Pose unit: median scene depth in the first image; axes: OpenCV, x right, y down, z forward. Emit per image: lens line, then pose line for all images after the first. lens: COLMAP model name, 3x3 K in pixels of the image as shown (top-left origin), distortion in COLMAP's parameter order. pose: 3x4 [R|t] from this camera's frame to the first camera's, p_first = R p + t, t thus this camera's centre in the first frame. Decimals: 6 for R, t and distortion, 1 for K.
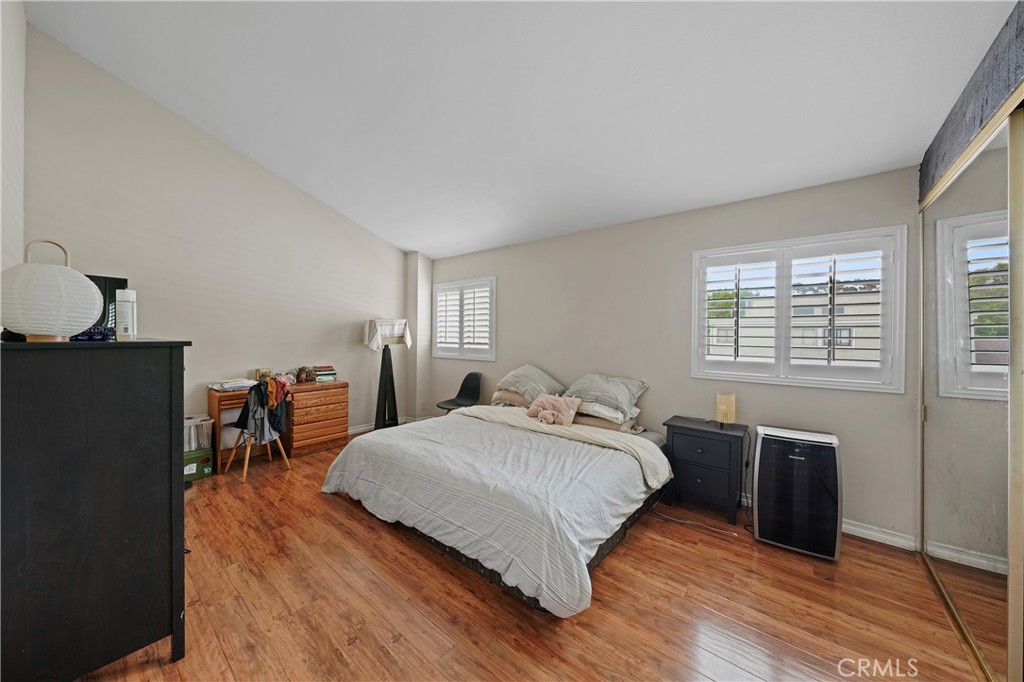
lens RADIAL K [[366.7, 0, 511.8], [0, 366.7, 331.2], [0, 0, 1]] dist [0.000676, 0.000089]
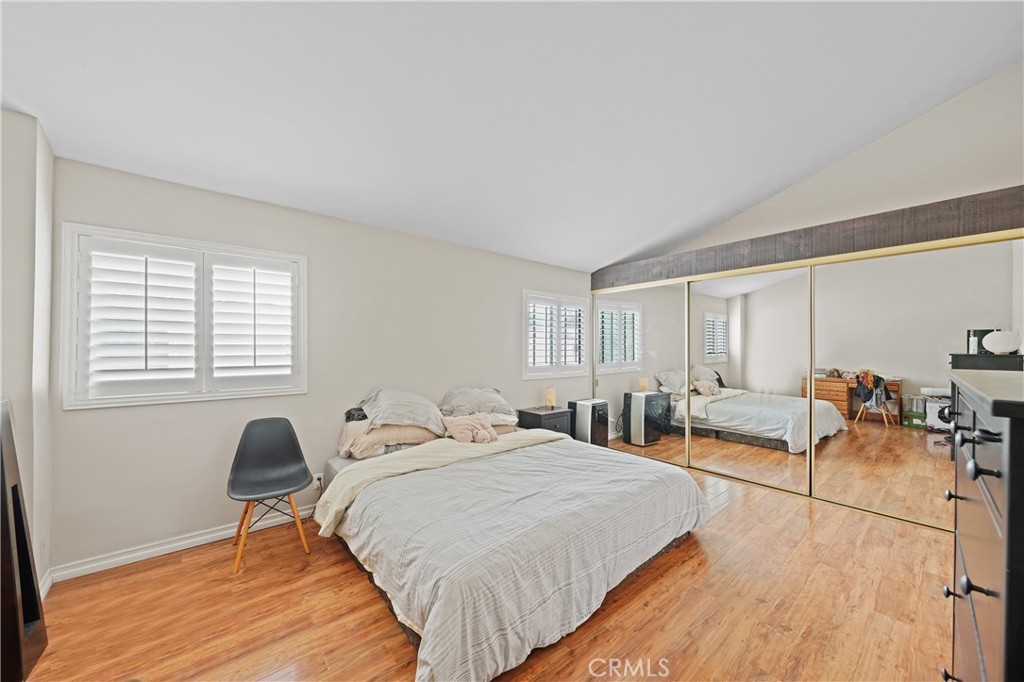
lens RADIAL K [[345.1, 0, 509.7], [0, 345.1, 347.5], [0, 0, 1]] dist [-0.000939, -0.000045]
pose [[0.203177, -0.006296, 0.979122, -1.125287], [-0.007135, 0.999943, 0.007910, -0.008140], [-0.979116, -0.008593, 0.203120, 1.119193]]
